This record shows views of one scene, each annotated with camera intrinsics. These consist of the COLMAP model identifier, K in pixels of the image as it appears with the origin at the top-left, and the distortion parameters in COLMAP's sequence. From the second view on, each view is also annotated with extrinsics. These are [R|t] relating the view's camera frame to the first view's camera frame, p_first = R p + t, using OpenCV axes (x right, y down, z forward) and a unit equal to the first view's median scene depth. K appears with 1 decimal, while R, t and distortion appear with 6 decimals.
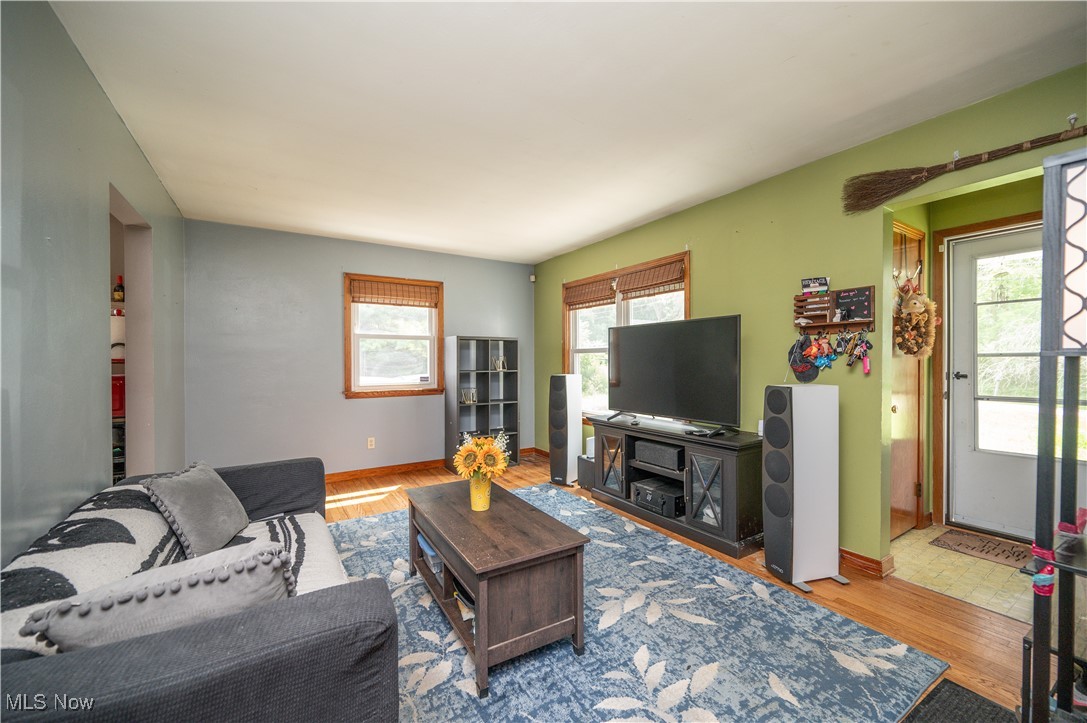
lens RADIAL K [[433.0, 0, 548.8], [0, 433.0, 362.5], [0, 0, 1]] dist [-0.000688, -0.000097]
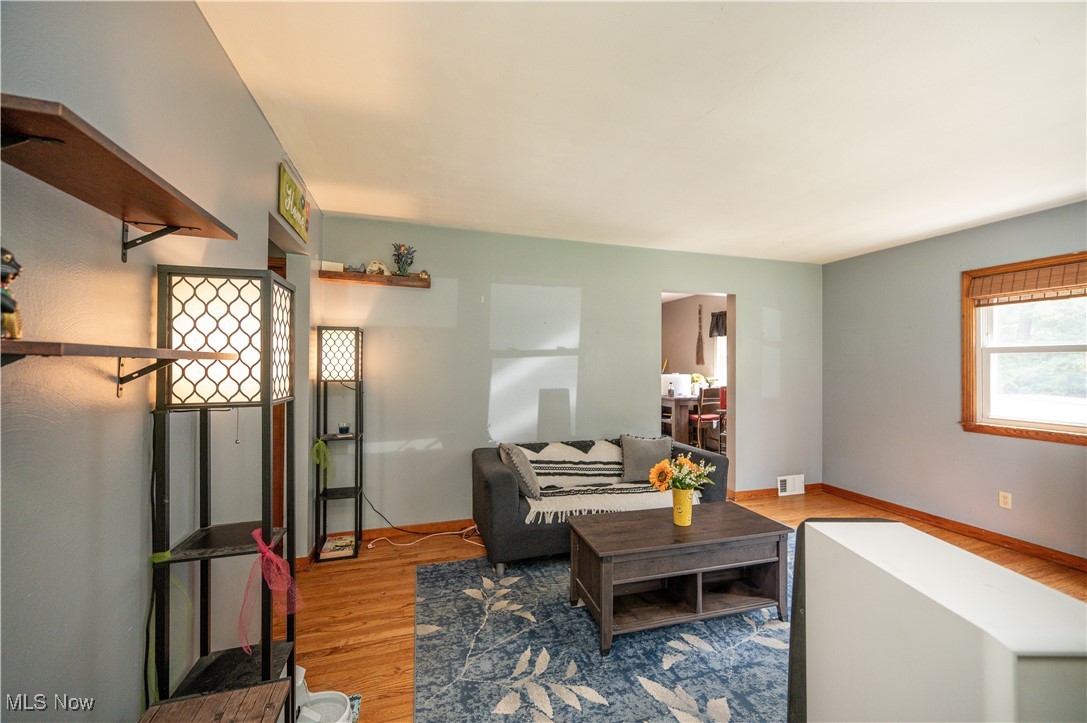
lens RADIAL K [[424.3, 0, 543.6], [0, 424.3, 358.7], [0, 0, 1]] dist [0.001107, -0.000027]
pose [[-0.268846, -0.011613, -0.963113, 0.651996], [-0.007212, 0.999924, -0.010044, -0.046304], [0.963156, 0.004246, -0.268909, 0.629141]]
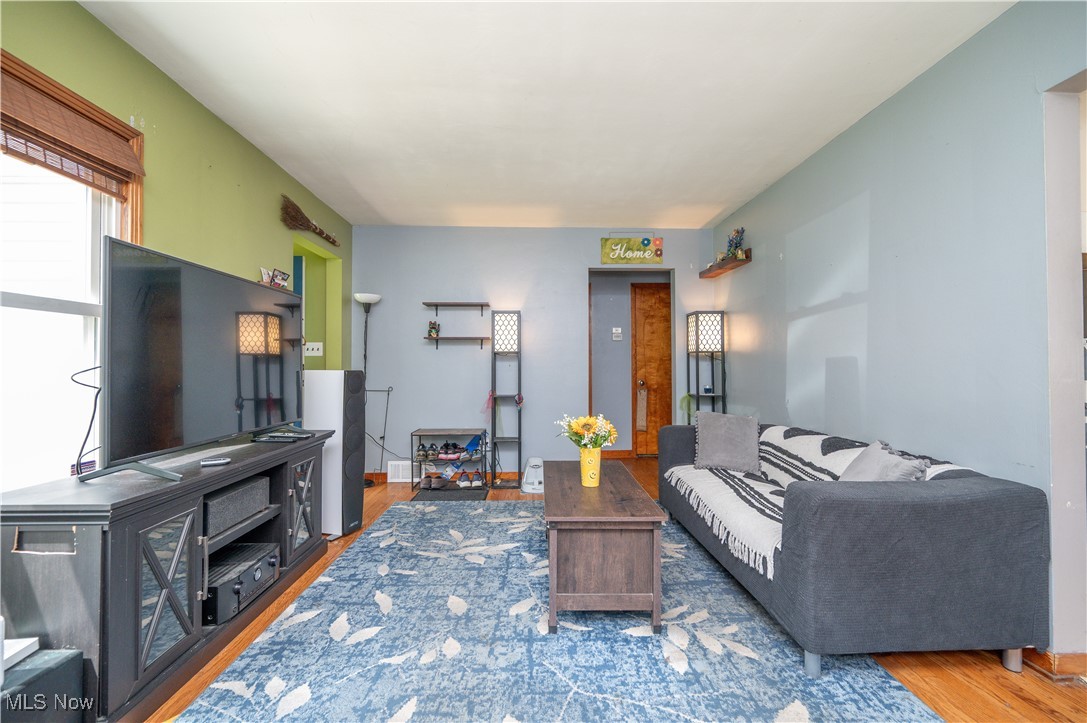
lens RADIAL K [[458.4, 0, 543.5], [0, 458.4, 361.5], [0, 0, 1]] dist [-0.001054, -0.000327]
pose [[-0.859811, 0.011200, 0.510490, -0.413384], [0.008002, 0.999932, -0.008460, 0.032760], [-0.510550, -0.003190, -0.859842, 1.325133]]
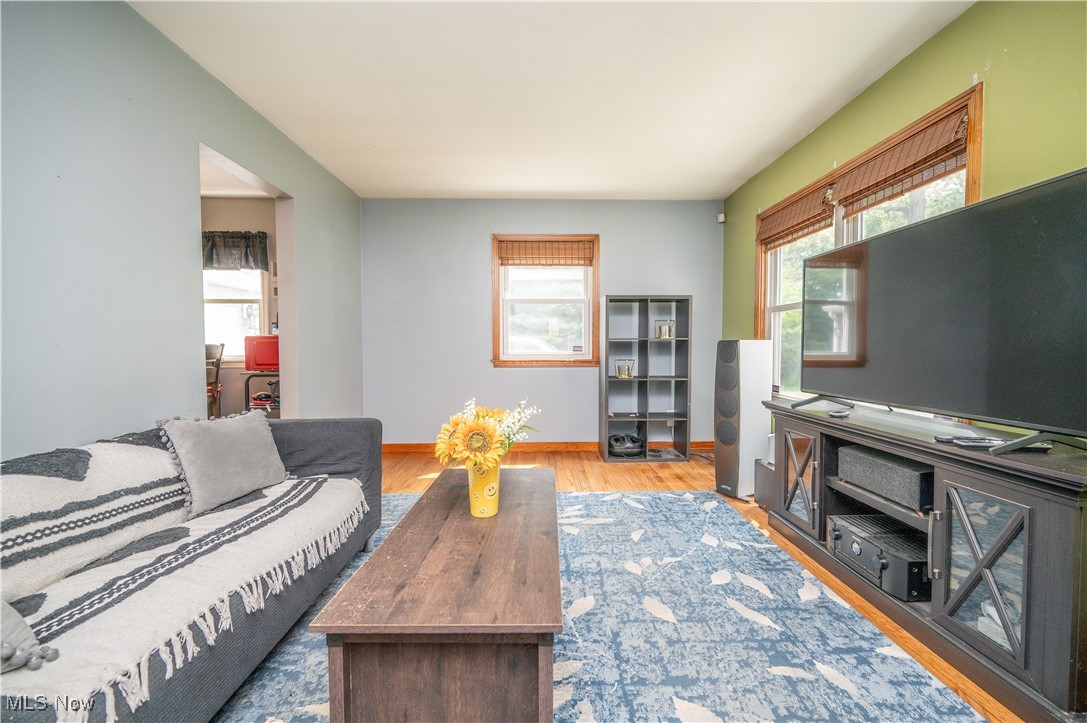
lens RADIAL K [[436.6, 0, 547.0], [0, 436.6, 364.3], [0, 0, 1]] dist [-0.000740, -0.000175]
pose [[0.853574, 0.022466, -0.520488, 0.177803], [-0.003176, 0.999276, 0.037924, 0.054770], [0.520963, -0.030718, 0.853027, 0.320618]]
